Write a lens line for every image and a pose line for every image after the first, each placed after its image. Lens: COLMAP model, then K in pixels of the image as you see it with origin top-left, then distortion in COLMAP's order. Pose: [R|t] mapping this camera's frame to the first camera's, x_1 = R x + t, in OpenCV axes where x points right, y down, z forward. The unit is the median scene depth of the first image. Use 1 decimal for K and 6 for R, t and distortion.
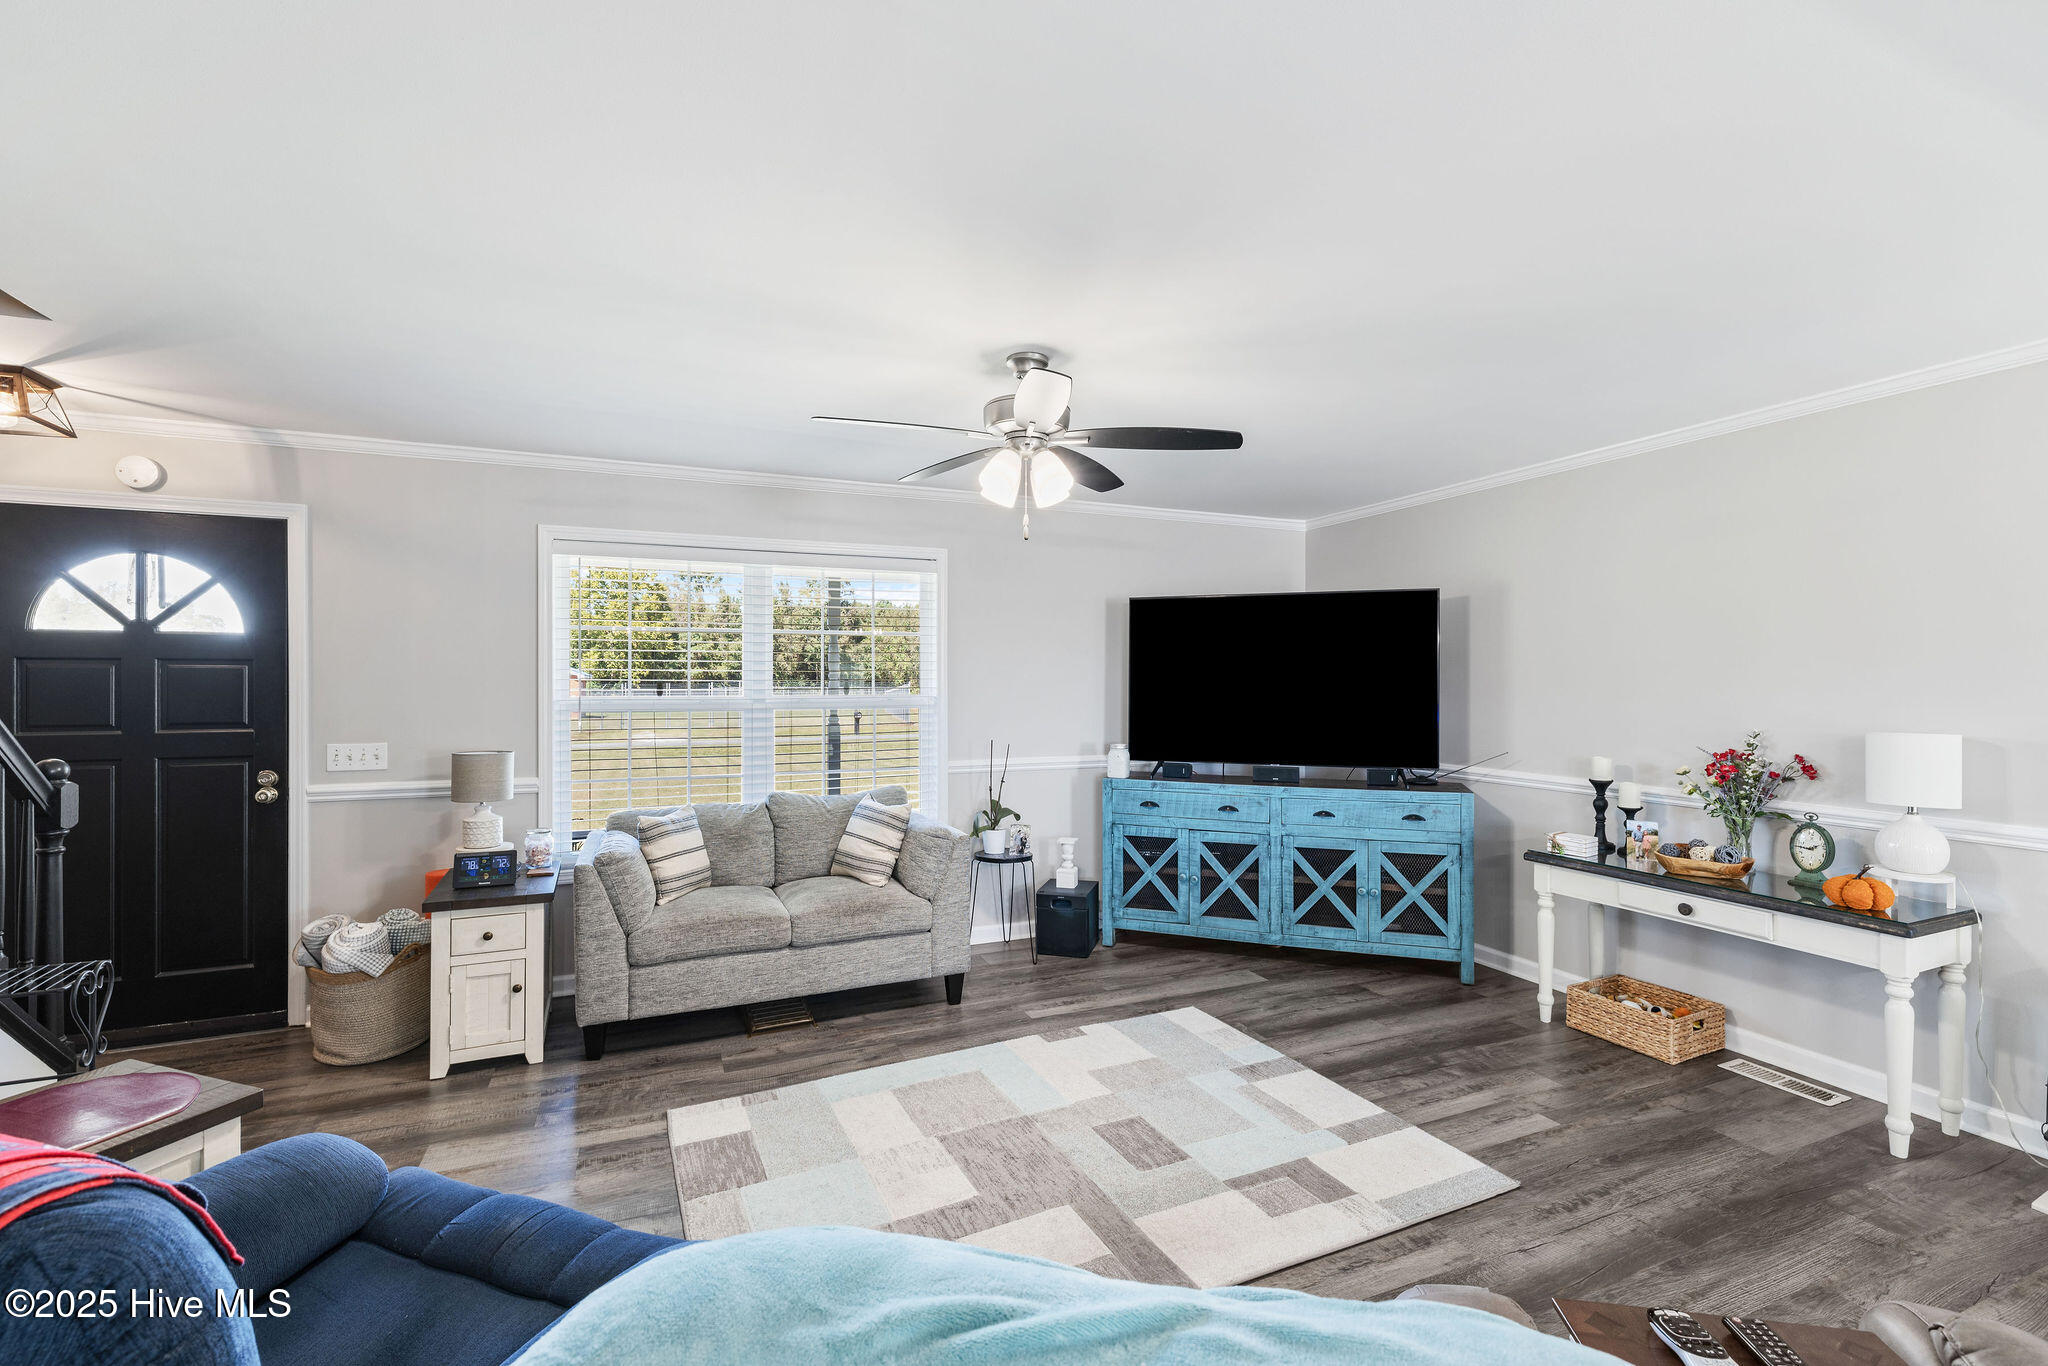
lens RADIAL K [[892.9, 0, 1024.0], [0, 892.9, 683.0], [0, 0, 1]] dist [-0.000773, 0.000027]
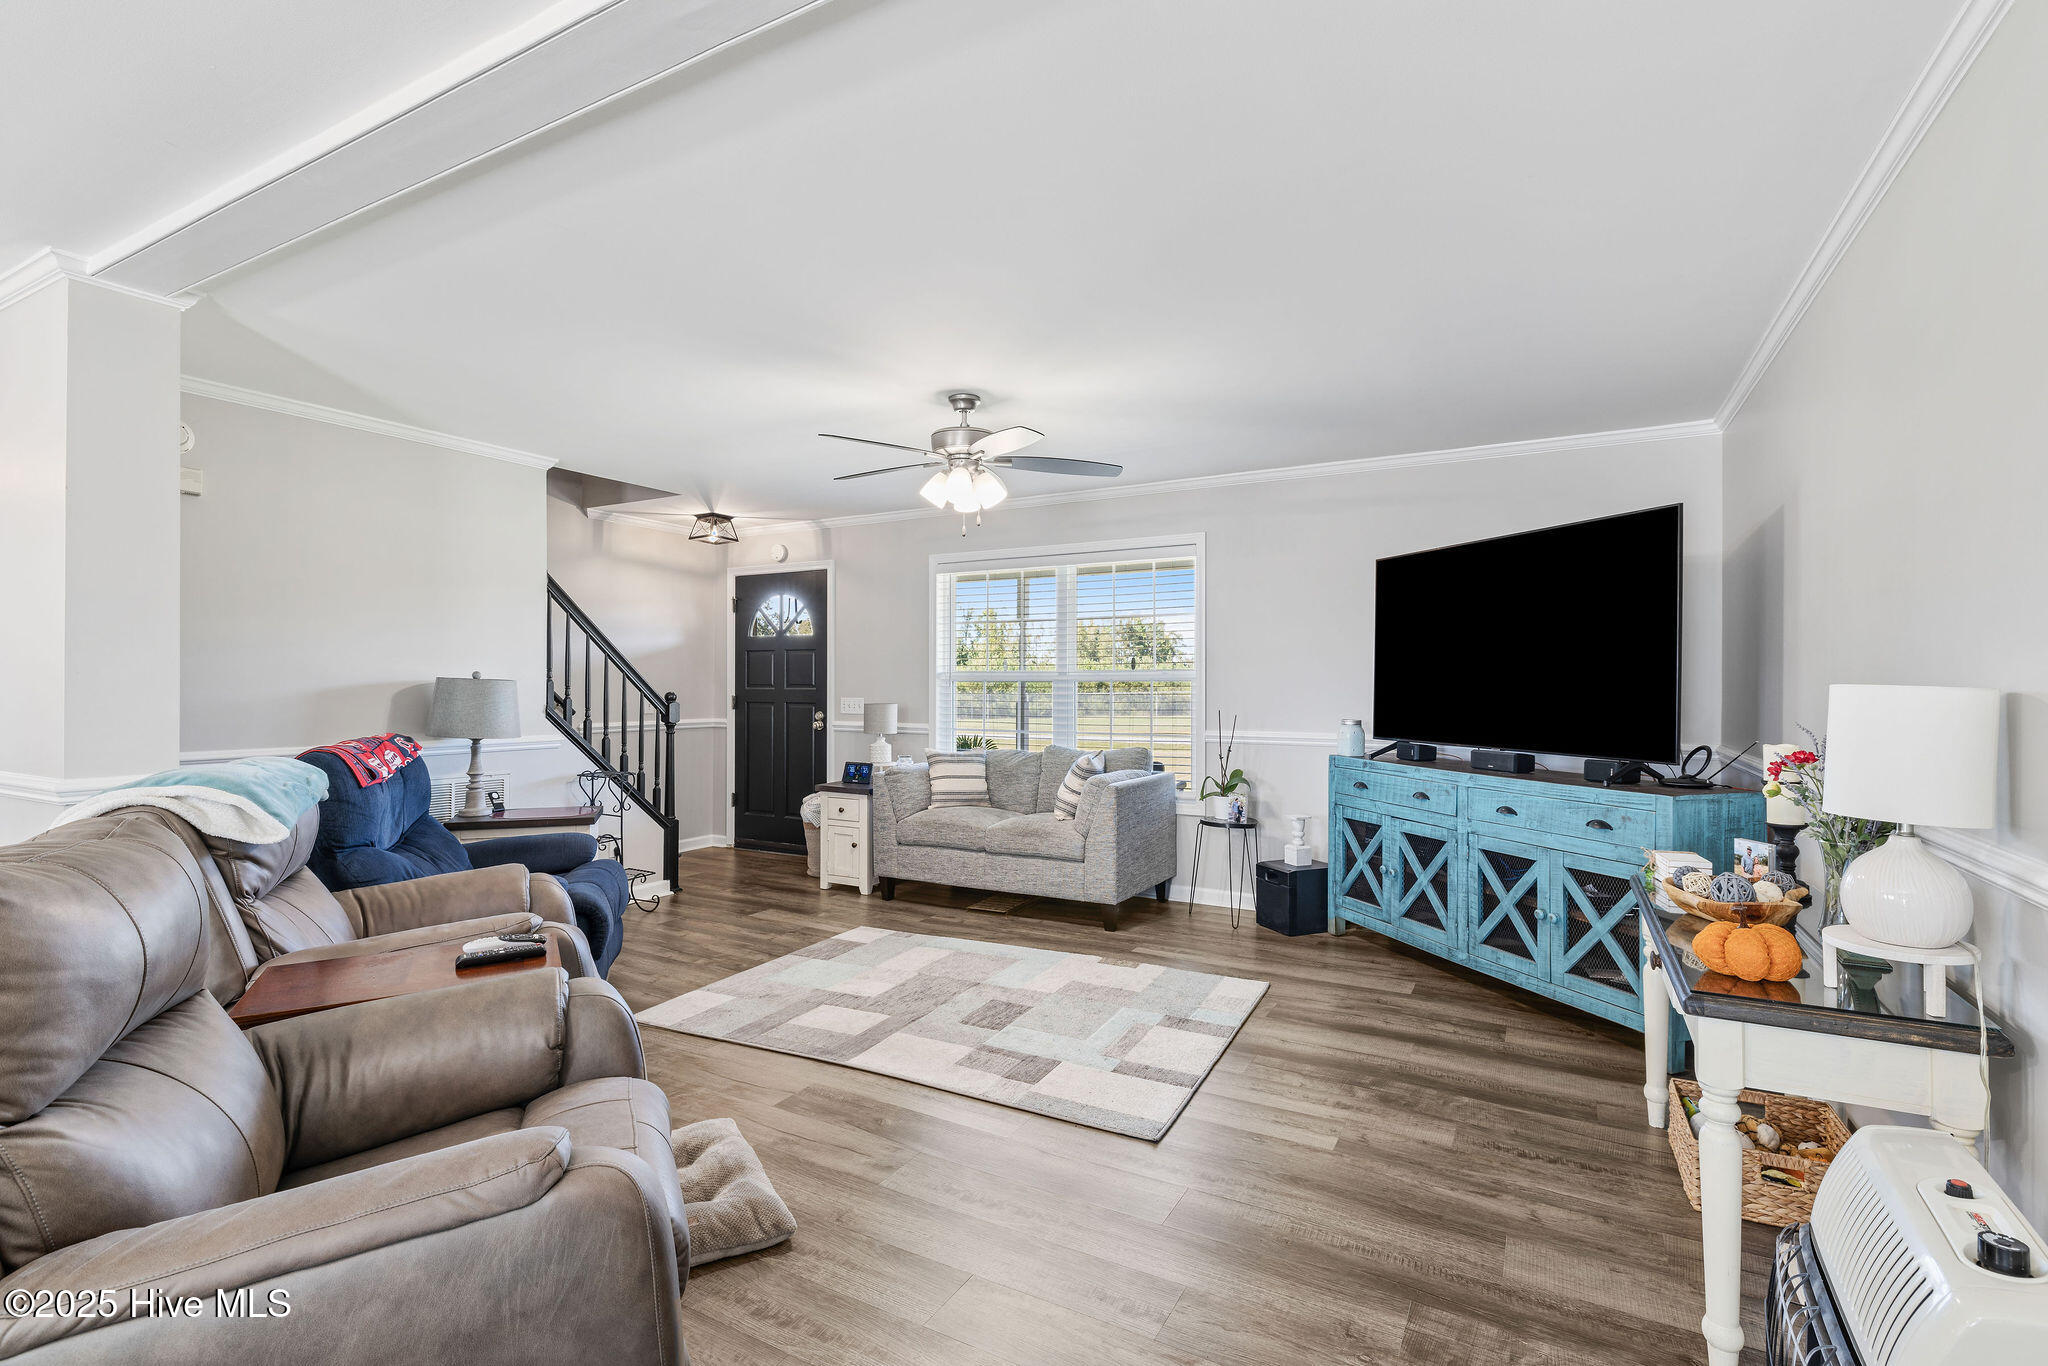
lens RADIAL K [[960.8, 0, 1021.5], [0, 960.8, 677.4], [0, 0, 1]] dist [-0.002646, 0.000039]
pose [[0.598292, -0.005056, -0.801263, 0.827328], [-0.002303, 0.999965, -0.008030, 0.039623], [0.801275, 0.006650, 0.598259, 0.155777]]
